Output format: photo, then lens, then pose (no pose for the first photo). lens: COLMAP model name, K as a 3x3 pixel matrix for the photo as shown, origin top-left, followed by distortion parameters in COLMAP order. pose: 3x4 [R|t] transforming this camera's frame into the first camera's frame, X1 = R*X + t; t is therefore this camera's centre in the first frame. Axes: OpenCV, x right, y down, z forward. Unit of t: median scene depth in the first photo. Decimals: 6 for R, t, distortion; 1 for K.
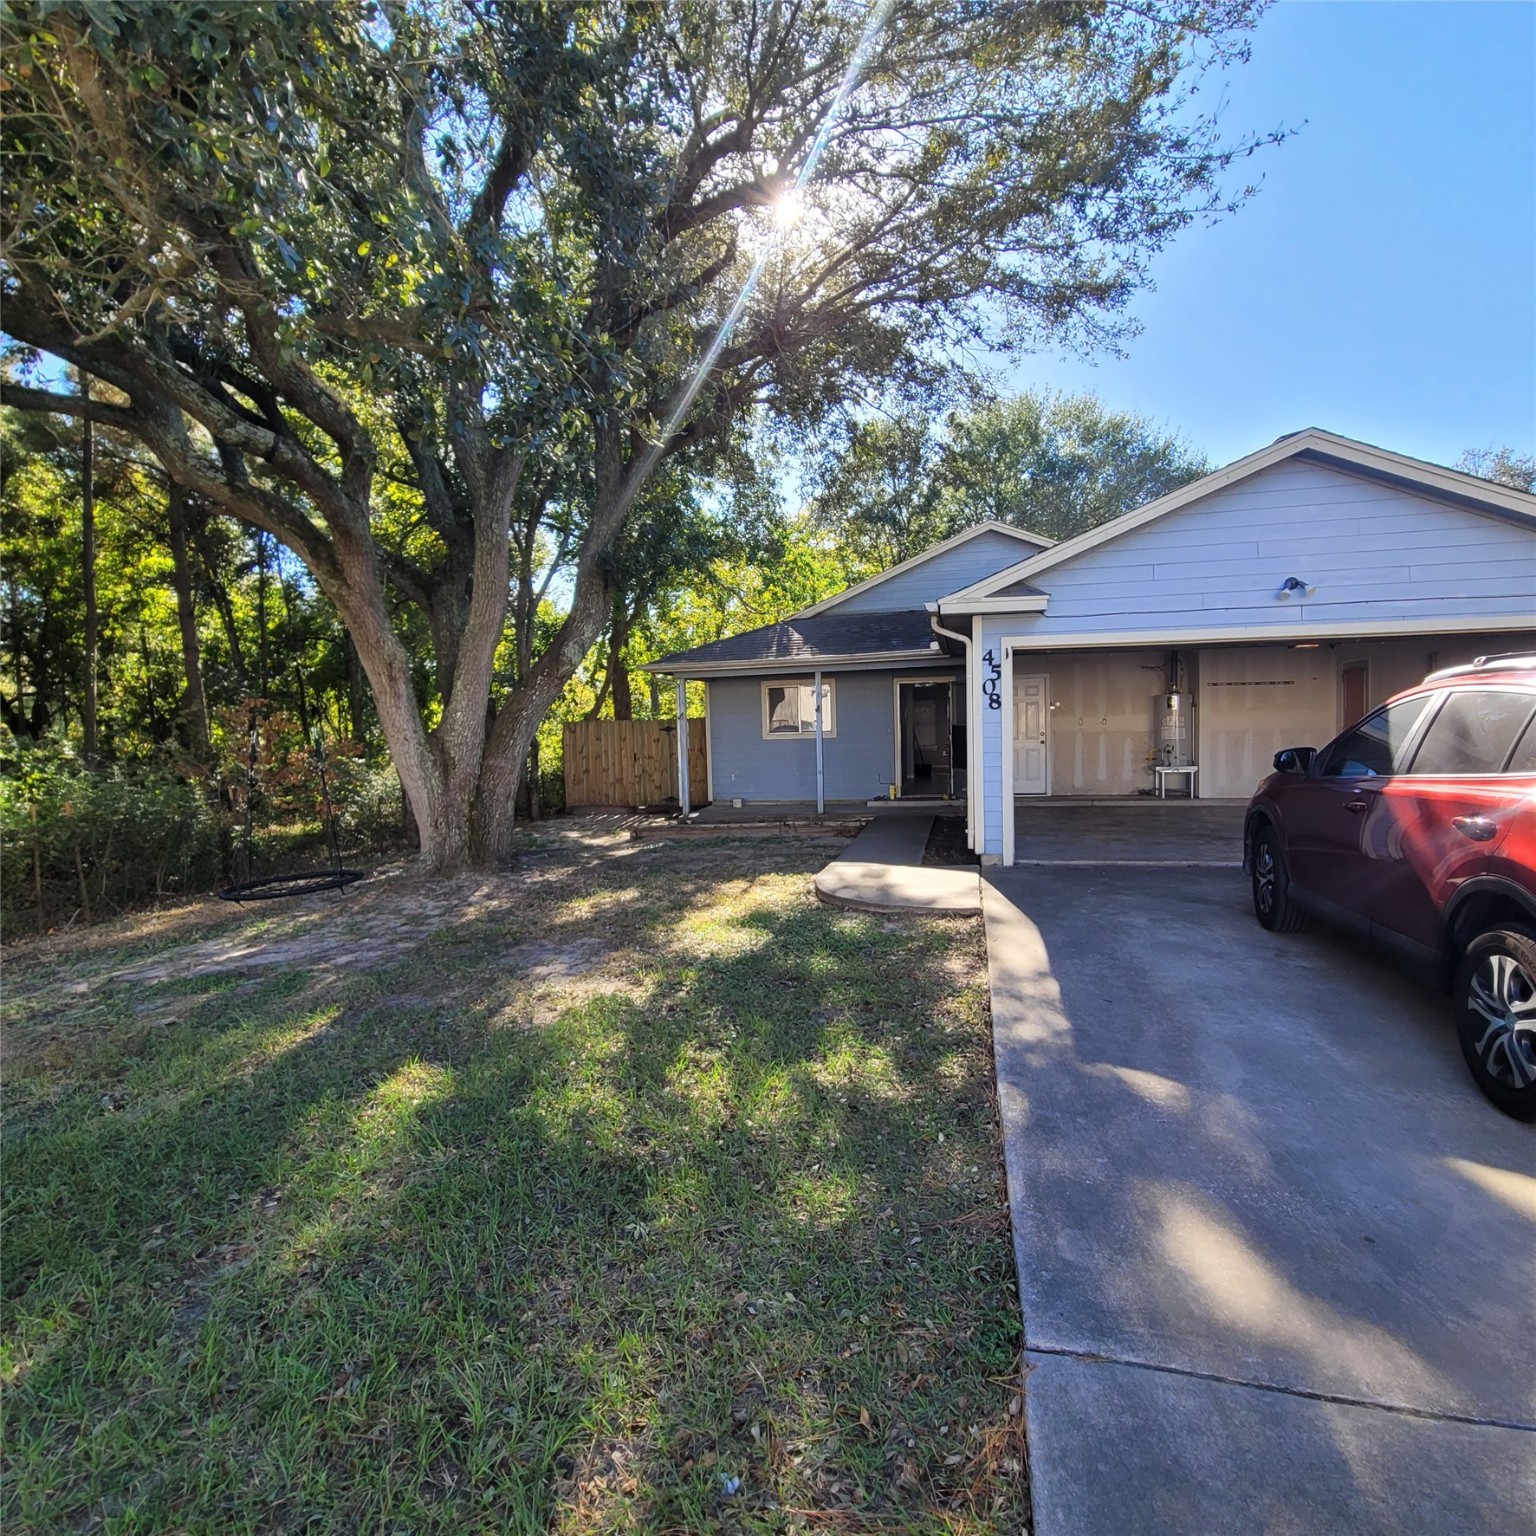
lens RADIAL K [[837.9, 0, 768.0], [0, 837.9, 768.0], [0, 0, 1]] dist [-0.000549, -0.000099]
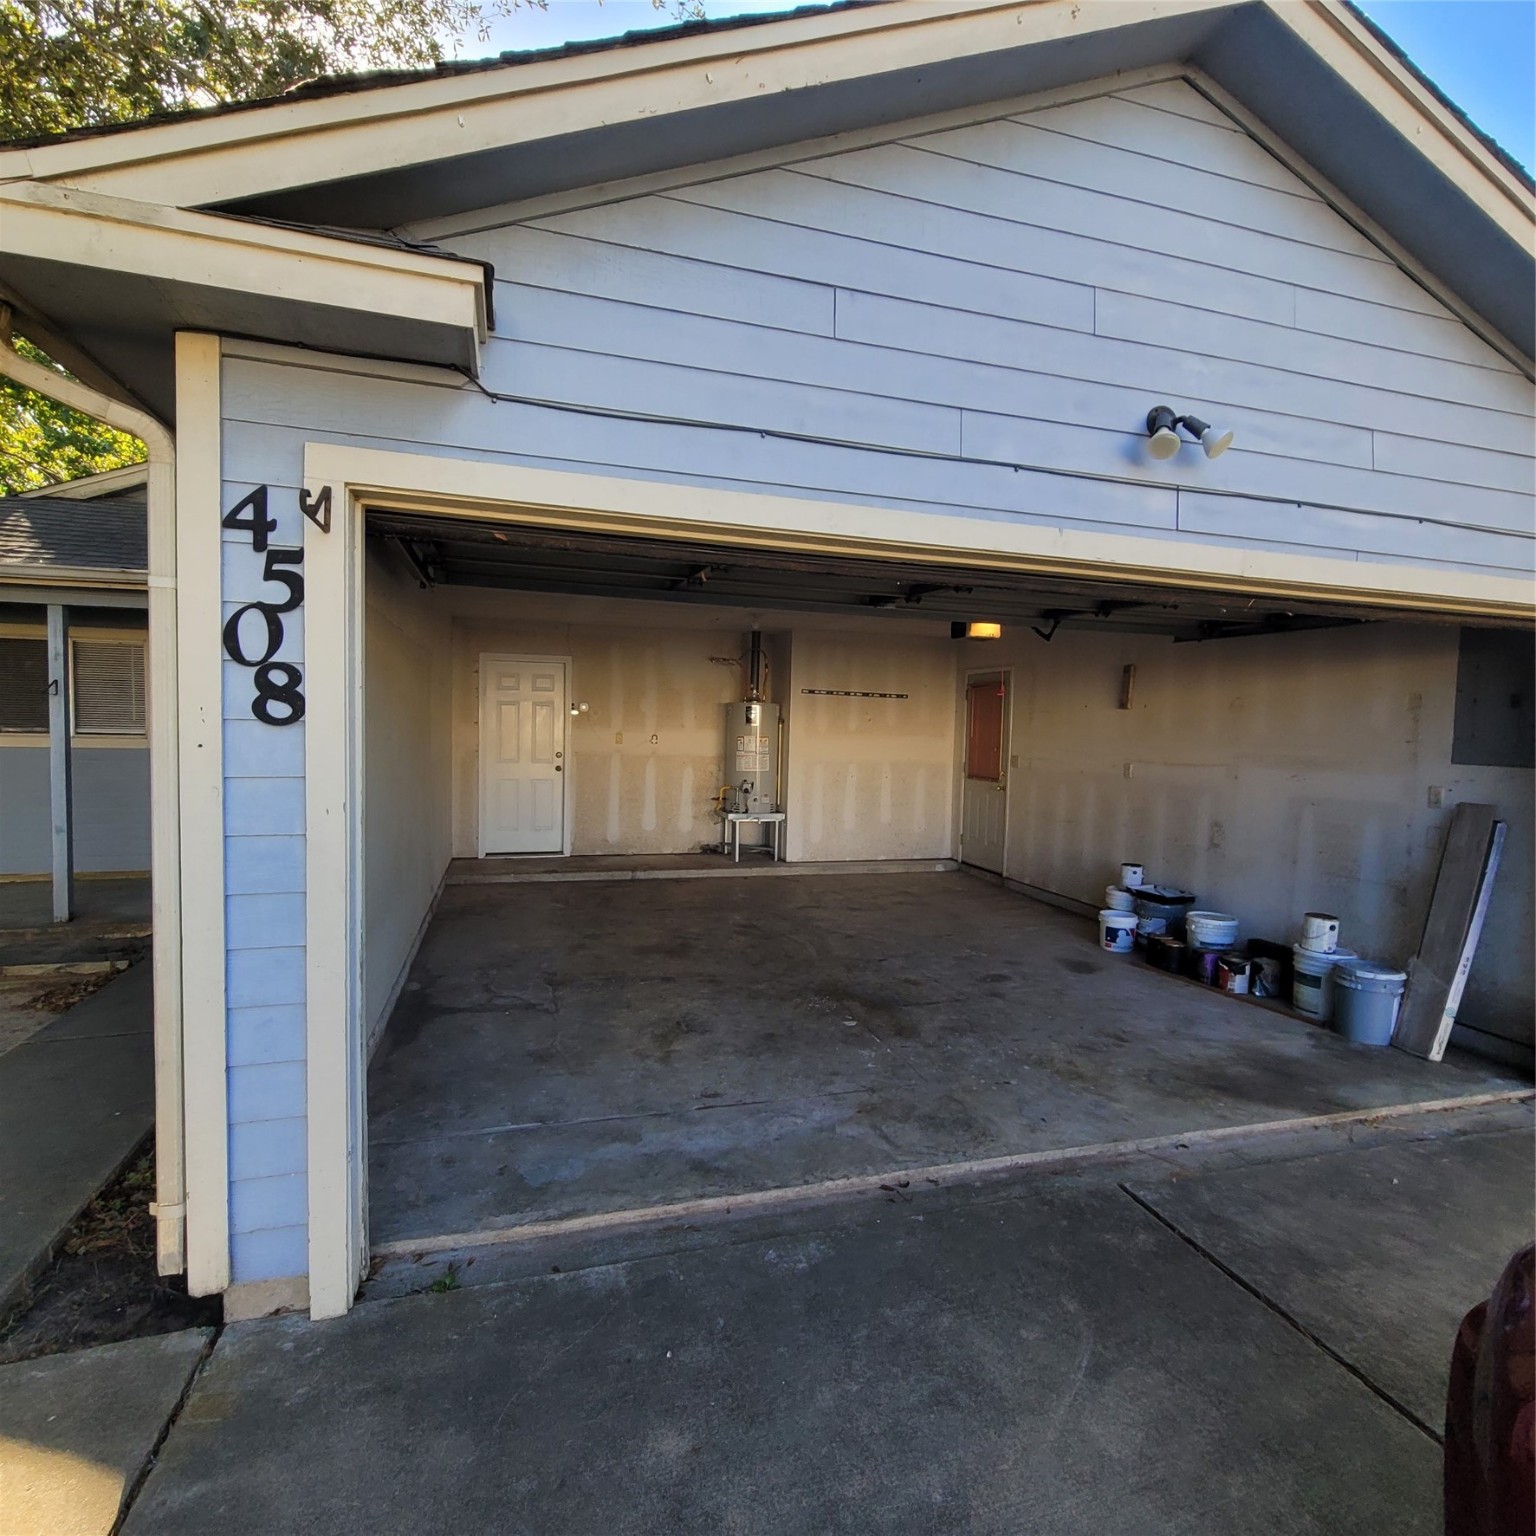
lens RADIAL K [[837.9, 0, 768.0], [0, 837.9, 768.0], [0, 0, 1]] dist [-0.000549, -0.000099]
pose [[0.864104, 0.020268, 0.502905, 0.167377], [-0.022872, 0.999738, -0.000990, -0.037143], [-0.502793, -0.010647, 0.864341, 0.434420]]
